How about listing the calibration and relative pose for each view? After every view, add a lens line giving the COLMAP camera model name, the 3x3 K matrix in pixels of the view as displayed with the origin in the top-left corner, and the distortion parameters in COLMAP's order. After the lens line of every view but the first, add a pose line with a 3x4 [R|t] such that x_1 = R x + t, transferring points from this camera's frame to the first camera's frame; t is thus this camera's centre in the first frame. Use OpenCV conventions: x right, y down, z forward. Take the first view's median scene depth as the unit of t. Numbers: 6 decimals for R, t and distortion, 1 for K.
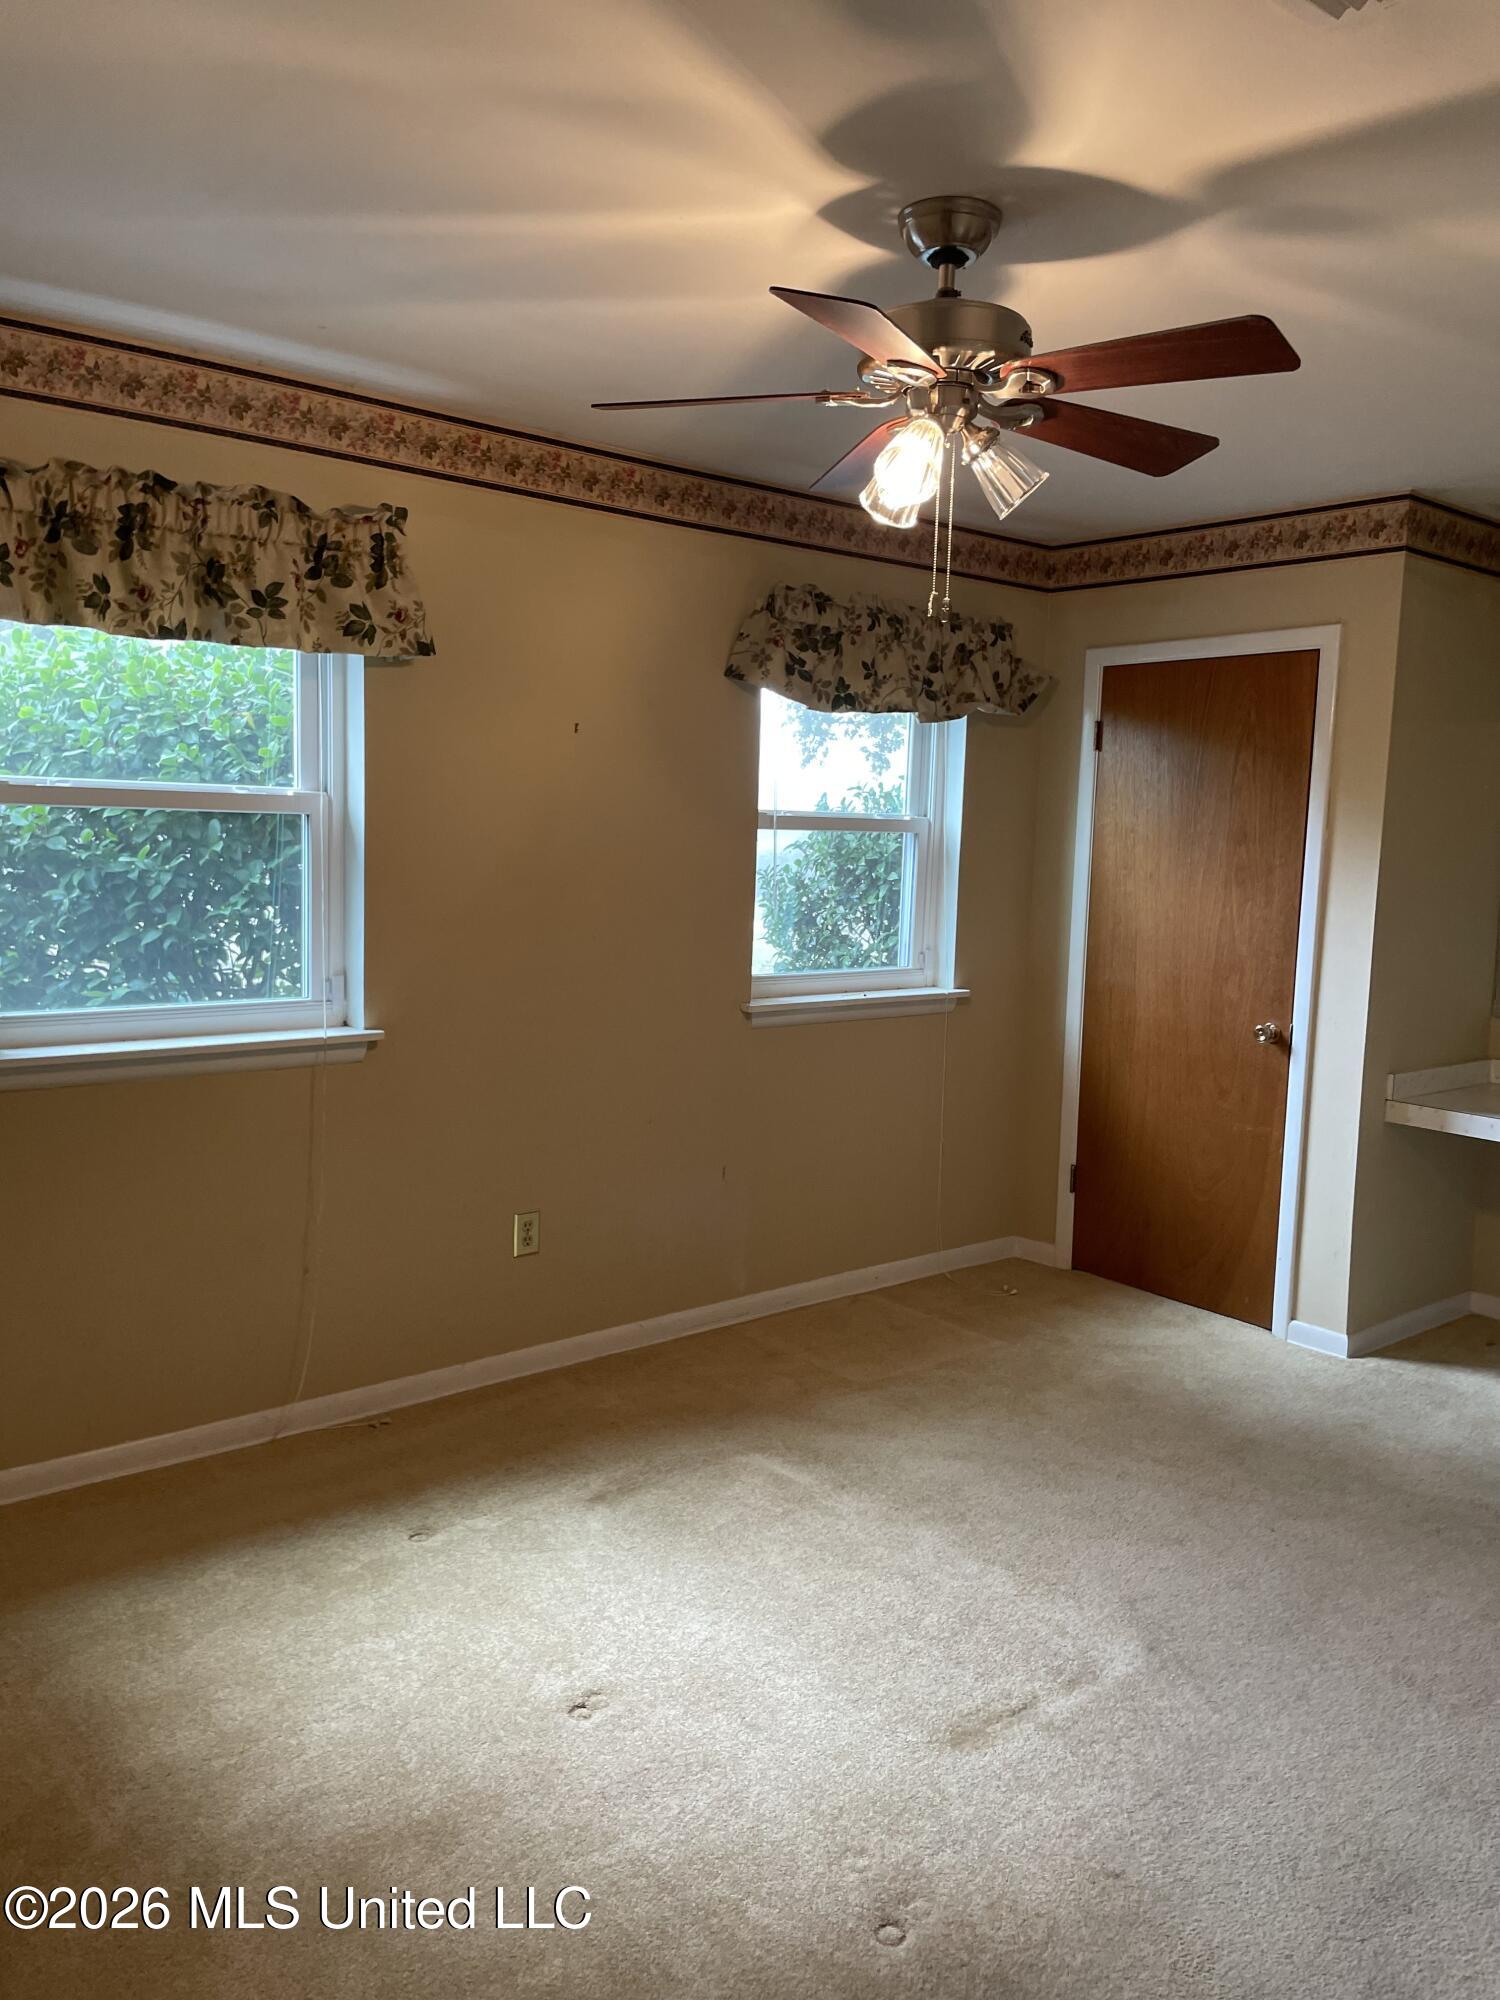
lens RADIAL K [[1509.6, 0, 755.8], [0, 1509.6, 996.2], [0, 0, 1]] dist [0.085836, -0.113801]
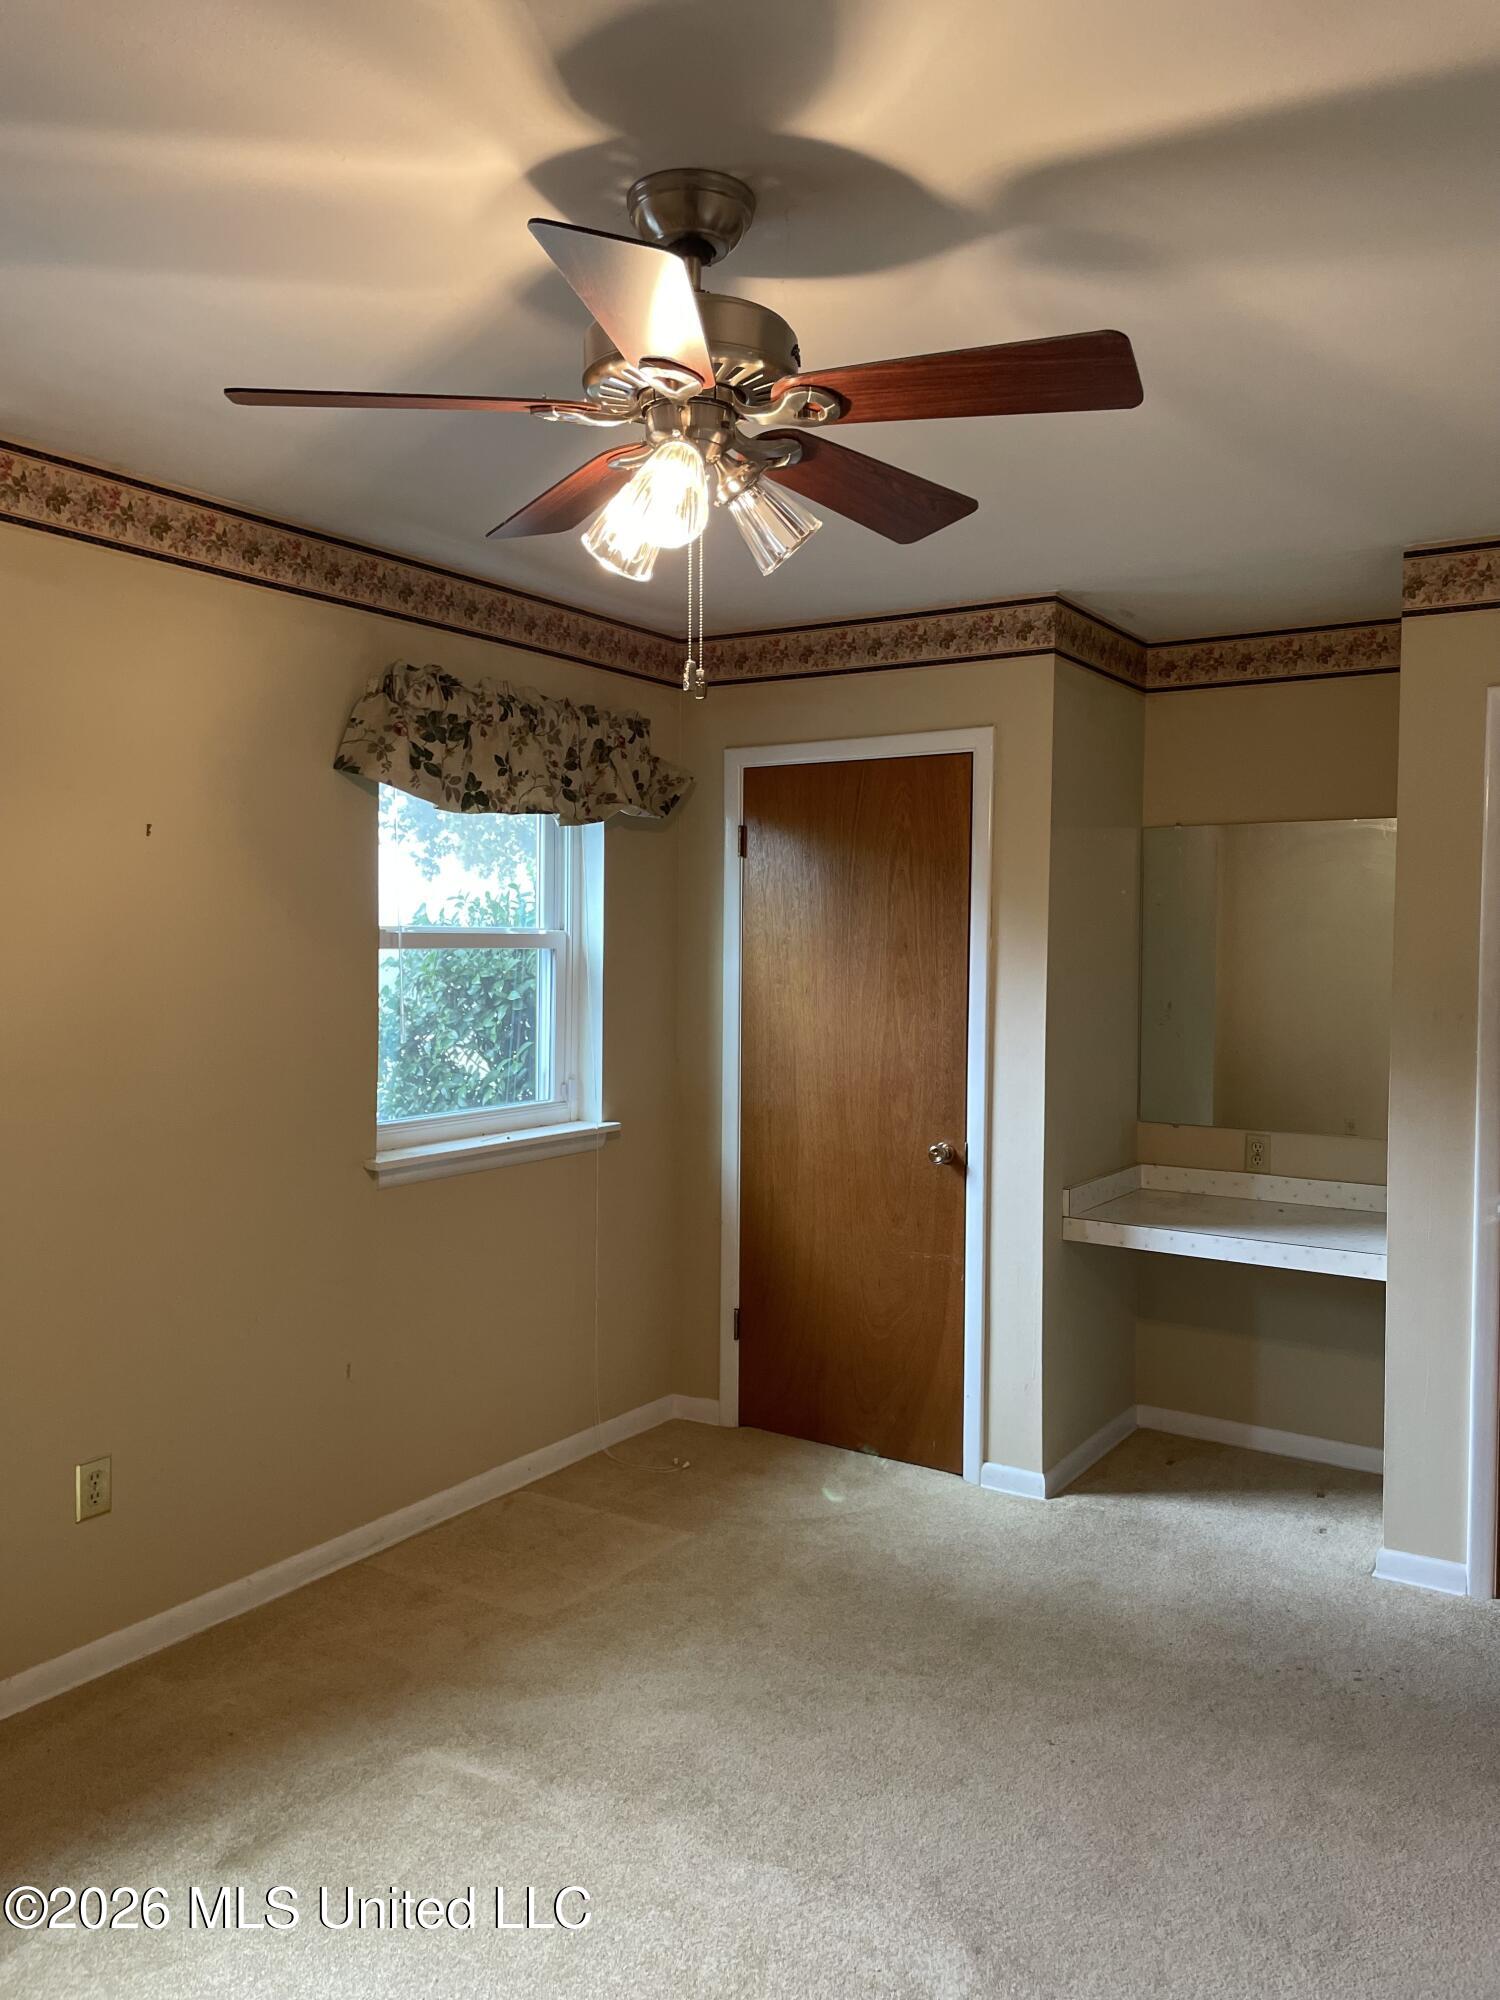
lens RADIAL K [[1509.6, 0, 750.1], [0, 1509.6, 993.9], [0, 0, 1]] dist [0.085836, -0.113801]
pose [[0.954634, -0.032601, 0.295992, -0.055359], [0.053243, 0.996658, -0.061945, -0.024681], [-0.292983, 0.074894, 0.953180, 0.148998]]
